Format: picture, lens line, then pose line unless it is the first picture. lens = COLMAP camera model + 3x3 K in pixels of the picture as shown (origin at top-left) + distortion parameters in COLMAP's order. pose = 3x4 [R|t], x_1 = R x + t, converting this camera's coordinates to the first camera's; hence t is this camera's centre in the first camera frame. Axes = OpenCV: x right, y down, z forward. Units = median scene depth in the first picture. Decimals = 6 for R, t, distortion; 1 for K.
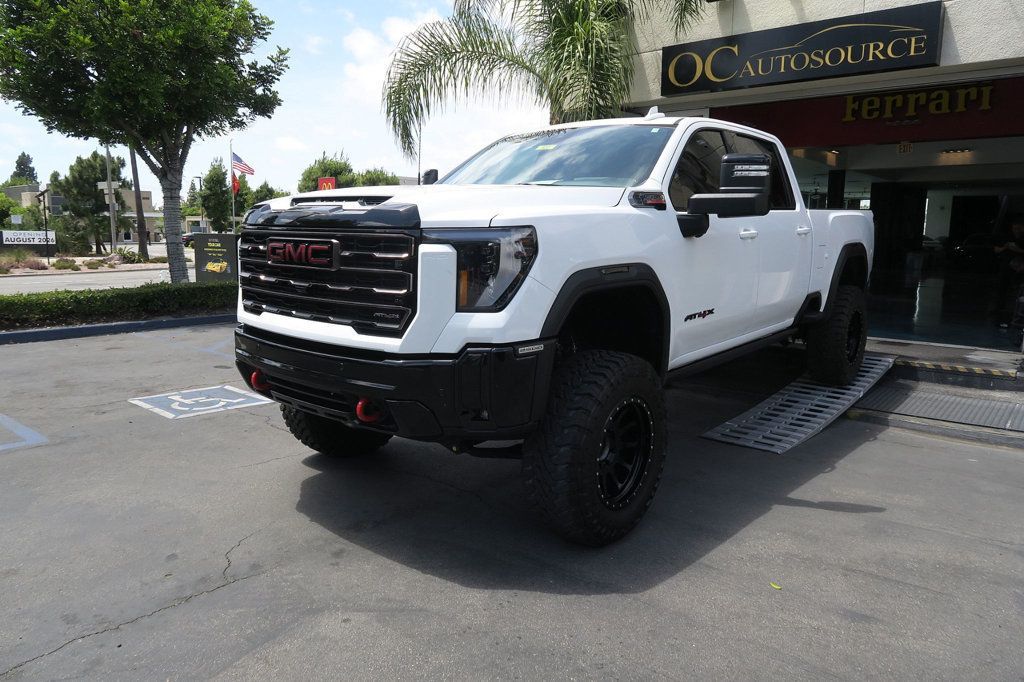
lens RADIAL K [[705.7, 0, 512.0], [0, 705.7, 341.0], [0, 0, 1]] dist [-0.007780, -0.001054]
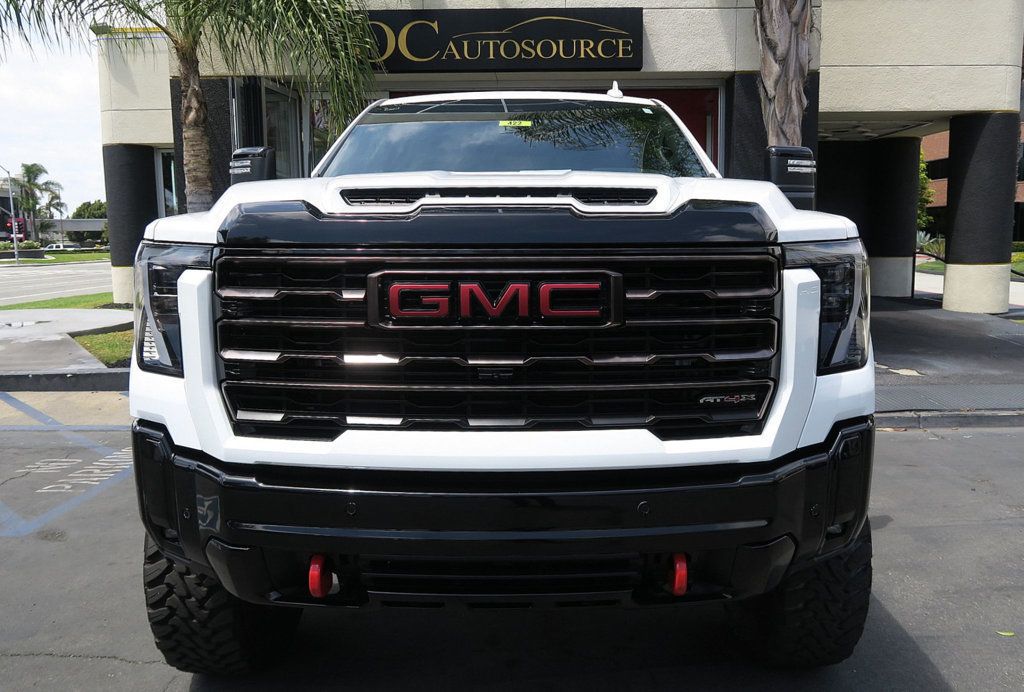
lens RADIAL K [[790.6, 0, 540.3], [0, 790.6, 334.7], [0, 0, 1]] dist [-0.012118, 0.001249]
pose [[0.764585, -0.101767, 0.636438, -0.565859], [0.121704, 0.992488, 0.012491, -0.093007], [-0.632928, 0.067907, 0.771227, 0.496293]]
